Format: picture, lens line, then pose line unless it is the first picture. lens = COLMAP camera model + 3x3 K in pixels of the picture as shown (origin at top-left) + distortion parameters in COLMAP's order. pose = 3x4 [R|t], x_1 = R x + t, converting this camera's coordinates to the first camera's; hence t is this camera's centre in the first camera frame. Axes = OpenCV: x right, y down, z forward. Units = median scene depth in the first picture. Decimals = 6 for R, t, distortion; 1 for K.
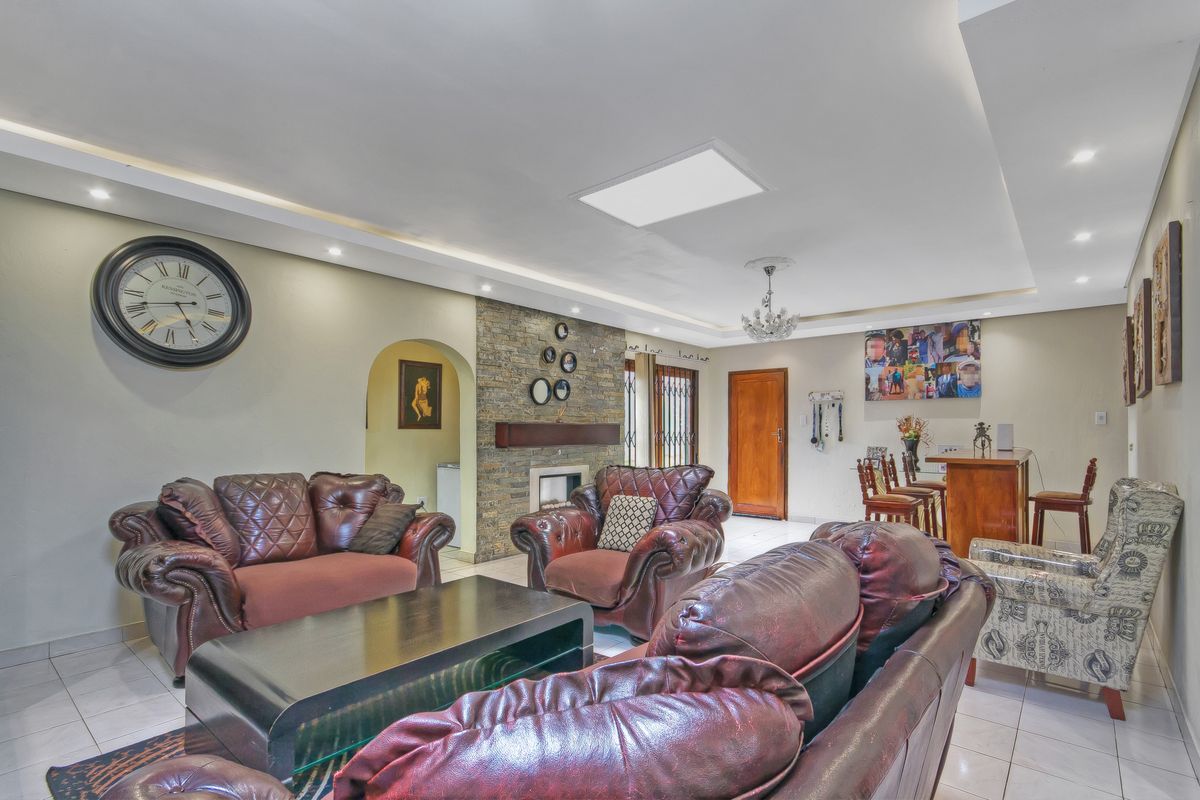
lens RADIAL K [[573.3, 0, 608.8], [0, 573.3, 422.1], [0, 0, 1]] dist [-0.006007, -0.000739]
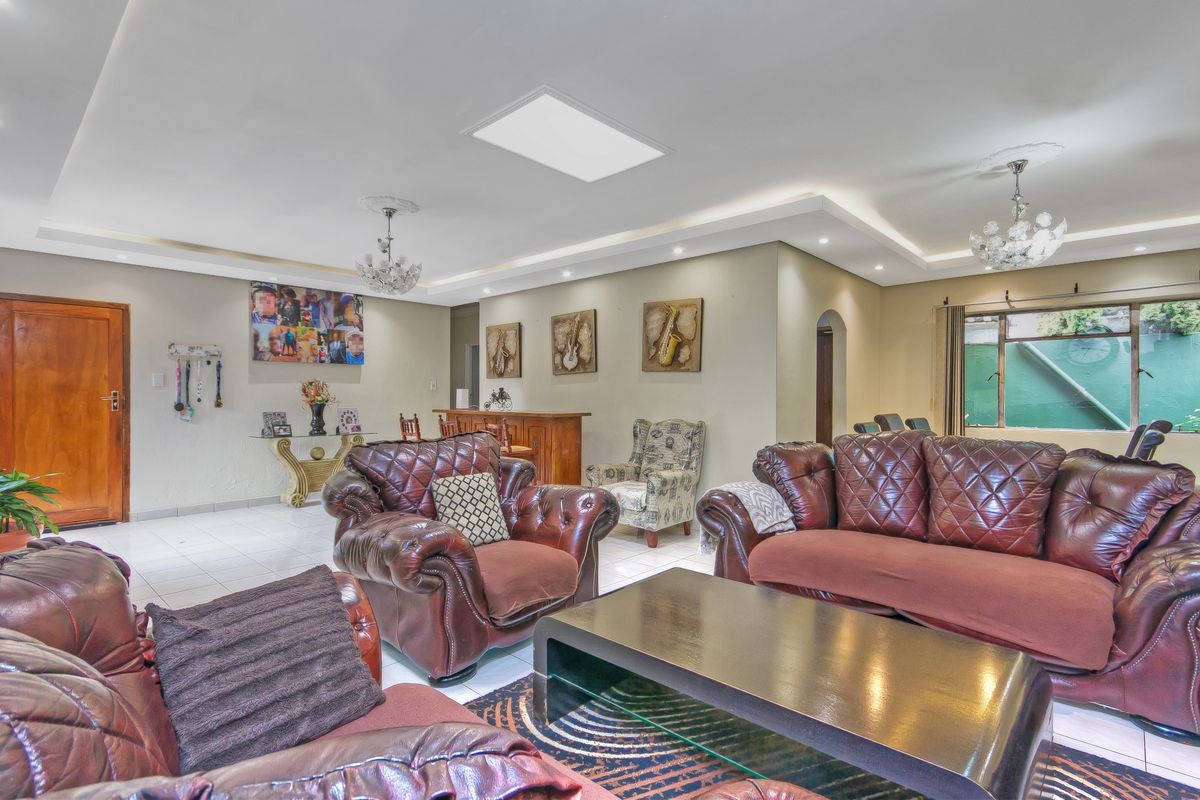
lens RADIAL K [[573.3, 0, 601.1], [0, 573.3, 399.8], [0, 0, 1]] dist [-0.006007, -0.000739]
pose [[0.037037, -0.004491, 0.999304, -0.423801], [-0.015371, 0.999869, 0.005063, 0.010974], [-0.999196, -0.015548, 0.036963, 0.453319]]
